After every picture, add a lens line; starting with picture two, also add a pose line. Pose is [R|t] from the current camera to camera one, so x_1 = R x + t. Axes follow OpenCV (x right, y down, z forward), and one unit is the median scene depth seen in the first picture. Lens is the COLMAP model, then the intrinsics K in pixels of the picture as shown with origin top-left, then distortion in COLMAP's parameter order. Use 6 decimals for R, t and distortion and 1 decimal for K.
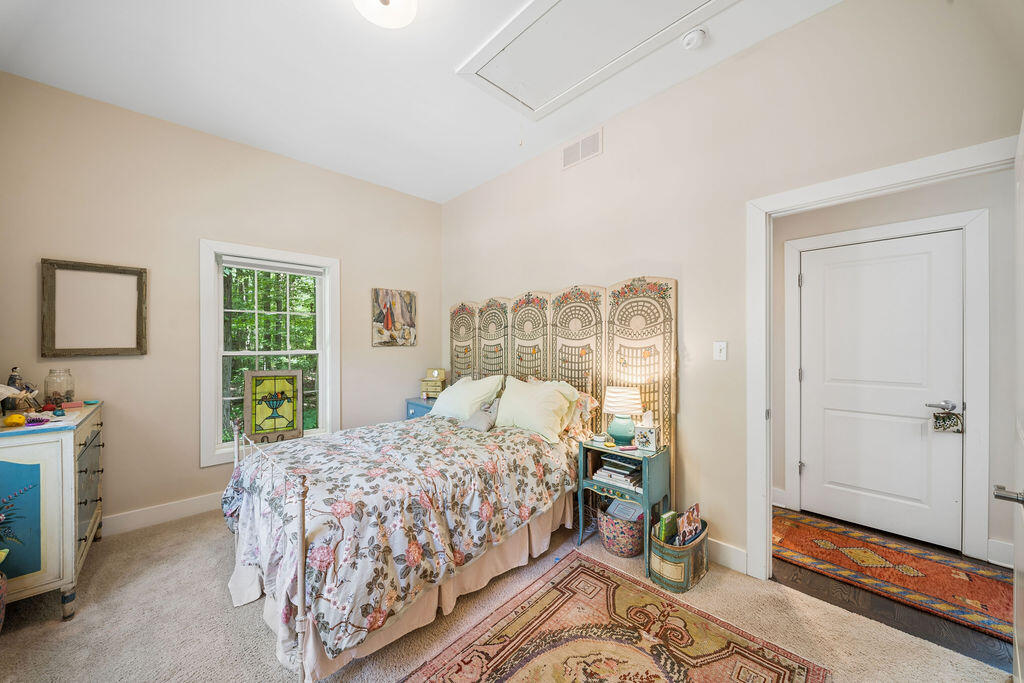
lens RADIAL K [[353.0, 0, 524.8], [0, 353.0, 342.2], [0, 0, 1]] dist [-0.000706, -0.000121]
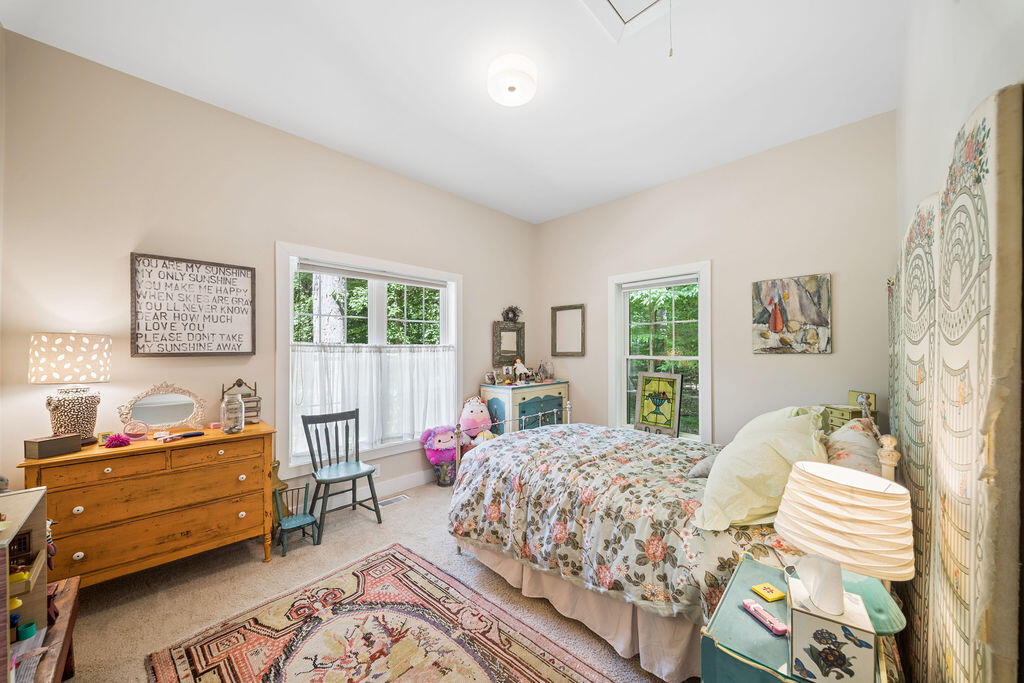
lens RADIAL K [[363.6, 0, 502.2], [0, 363.6, 348.1], [0, 0, 1]] dist [0.000506, -0.005537]
pose [[-0.003613, -0.000696, -0.999993, 0.619191], [0.002511, 0.999997, -0.000705, -0.002156], [0.999990, -0.002514, -0.003611, 0.629287]]
